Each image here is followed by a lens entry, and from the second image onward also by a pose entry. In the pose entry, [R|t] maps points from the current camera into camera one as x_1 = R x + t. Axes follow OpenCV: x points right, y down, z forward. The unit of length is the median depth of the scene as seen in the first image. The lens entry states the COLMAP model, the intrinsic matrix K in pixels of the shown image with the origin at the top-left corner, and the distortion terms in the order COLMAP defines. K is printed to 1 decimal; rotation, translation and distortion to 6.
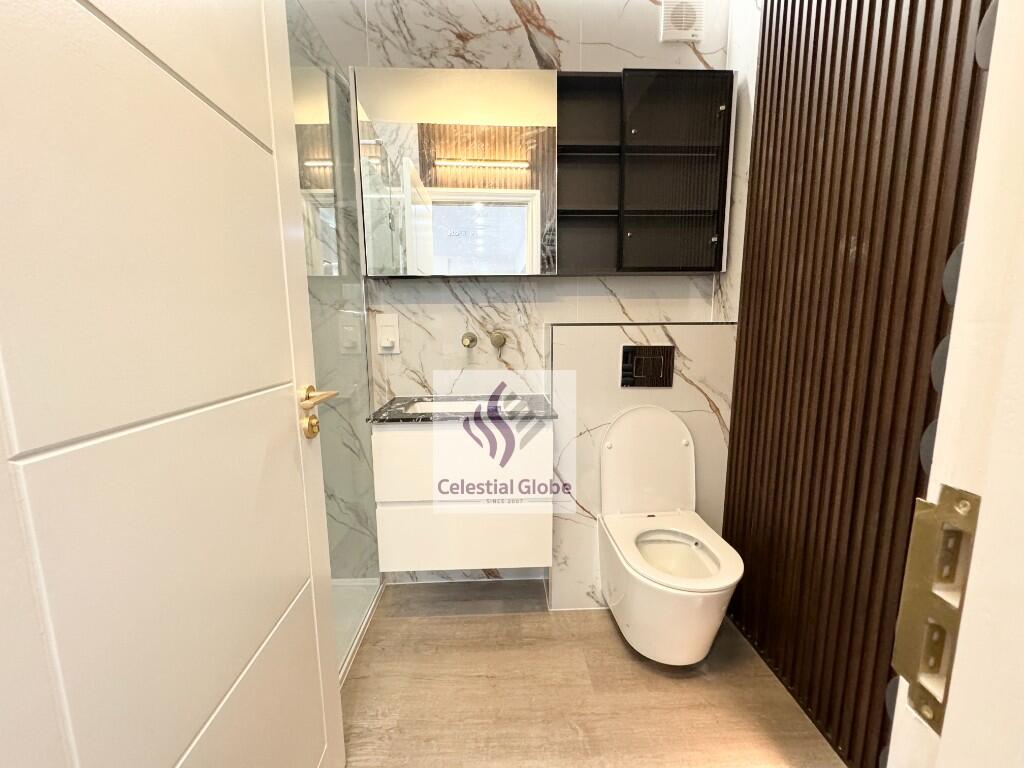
lens RADIAL K [[407.8, 0, 512.0], [0, 407.8, 384.0], [0, 0, 1]] dist [0.000459, 0.000043]
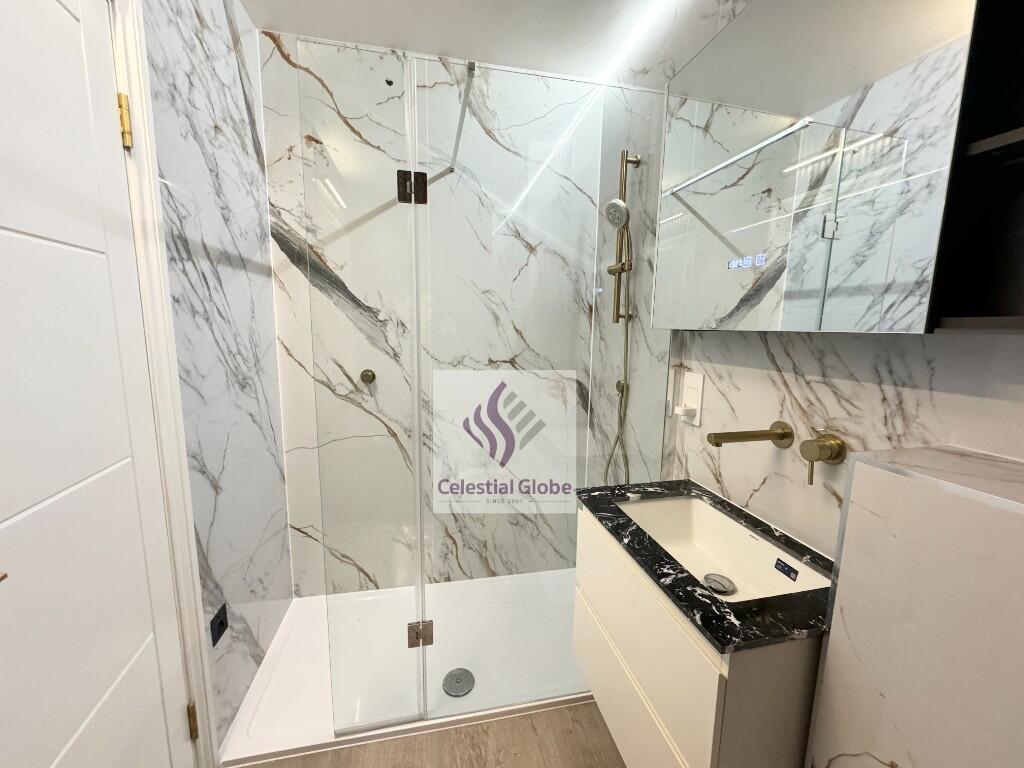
lens RADIAL K [[407.8, 0, 512.0], [0, 407.8, 384.0], [0, 0, 1]] dist [0.000459, 0.000043]
pose [[0.173999, 0.152633, -0.972845, 0.384503], [-0.157066, 0.979569, 0.125596, -0.192369], [0.972139, 0.130948, 0.194418, 0.509863]]
